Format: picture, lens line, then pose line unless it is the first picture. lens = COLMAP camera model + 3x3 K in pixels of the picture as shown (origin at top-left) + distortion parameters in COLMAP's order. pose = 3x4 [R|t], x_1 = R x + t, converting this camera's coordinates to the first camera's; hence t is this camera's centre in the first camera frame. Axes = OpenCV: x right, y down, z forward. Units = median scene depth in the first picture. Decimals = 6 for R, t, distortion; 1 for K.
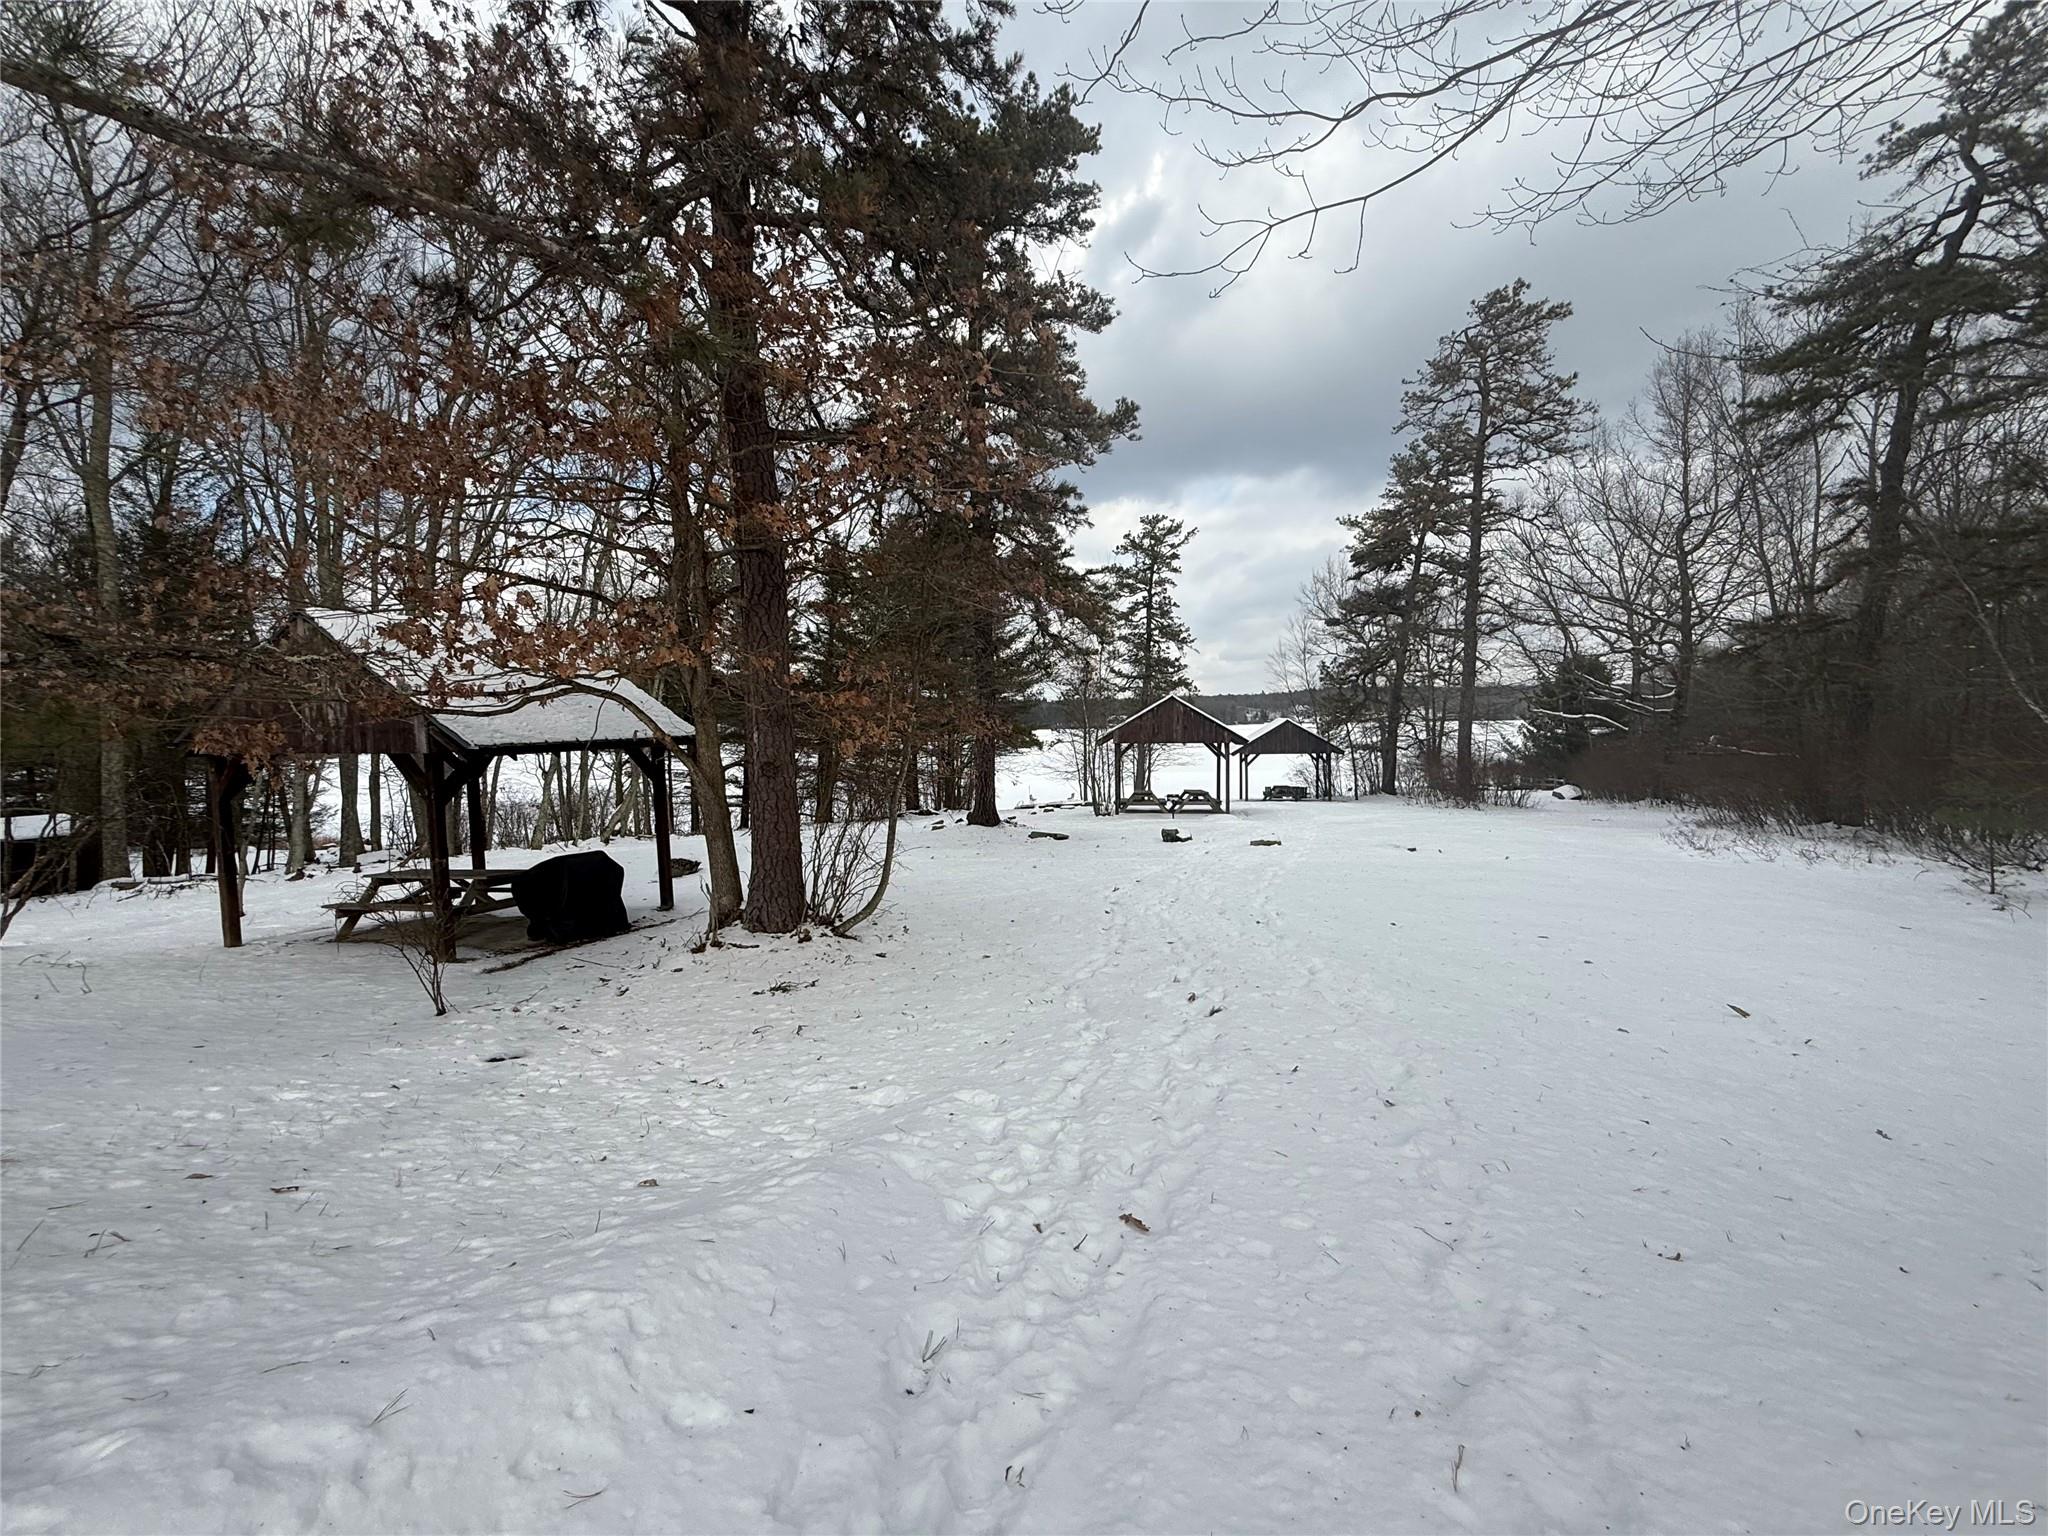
lens RADIAL K [[894.0, 0, 1024.0], [0, 894.0, 768.0], [0, 0, 1]] dist [-0.000077, 0.000060]
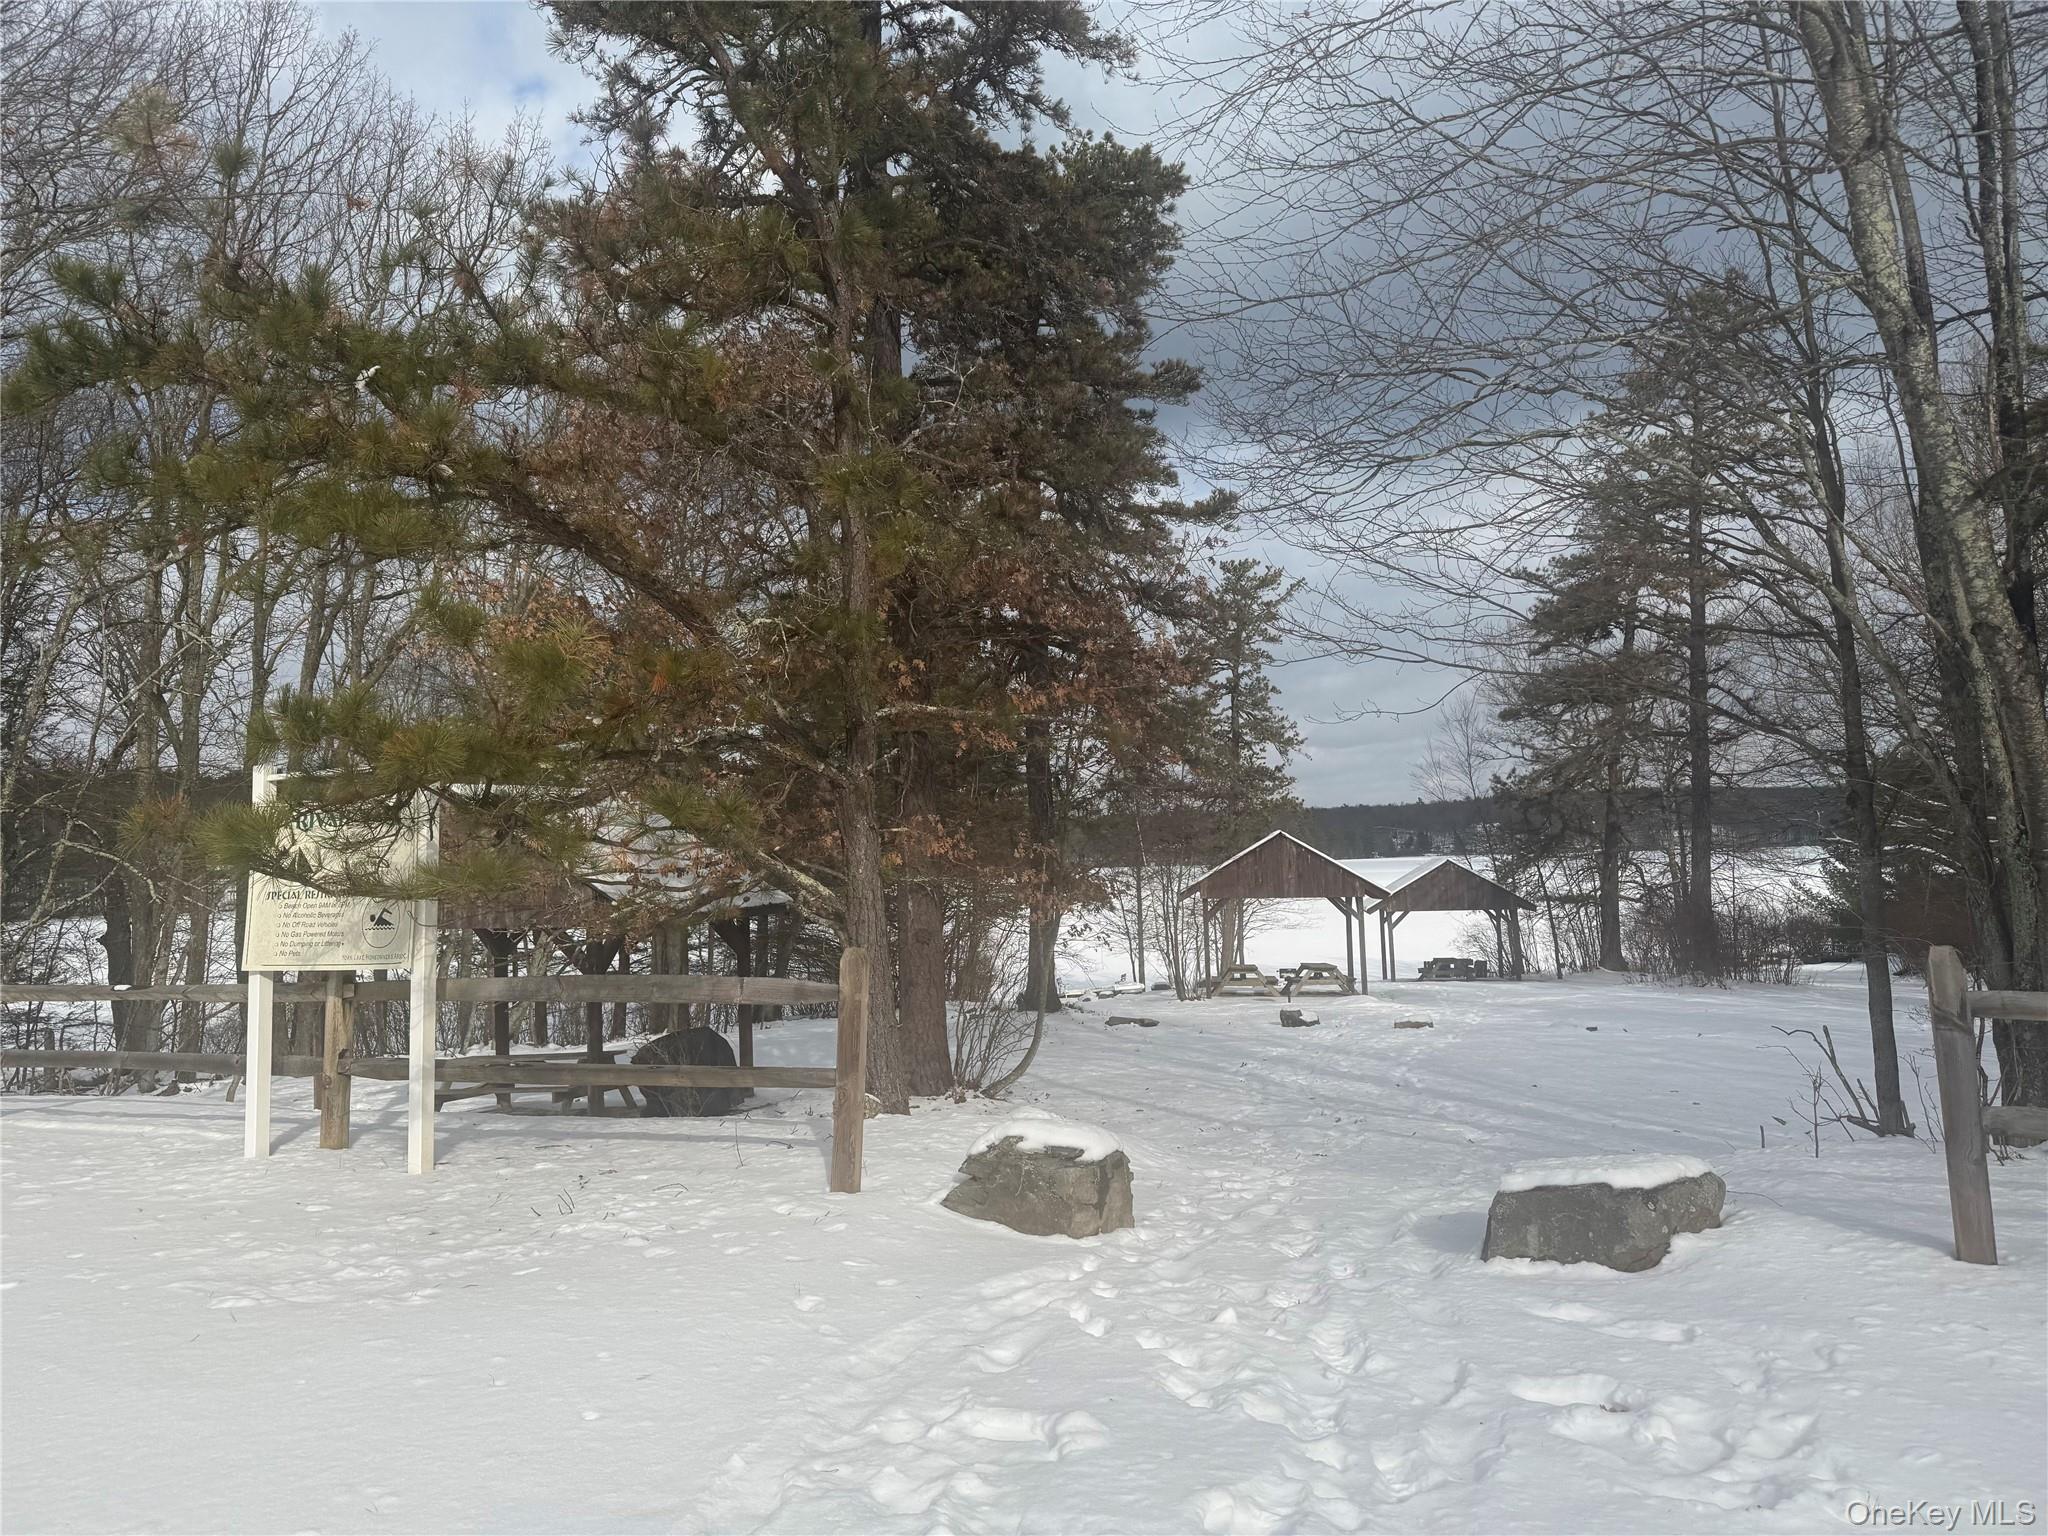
lens RADIAL K [[1582.9, 0, 1024.0], [0, 1582.9, 768.0], [0, 0, 1]] dist [0.142787, -0.000050]
pose [[0.999758, -0.013997, 0.016964, -0.045944], [0.015730, 0.994162, -0.106749, 0.001427], [-0.015371, 0.106990, 0.994141, -0.206175]]
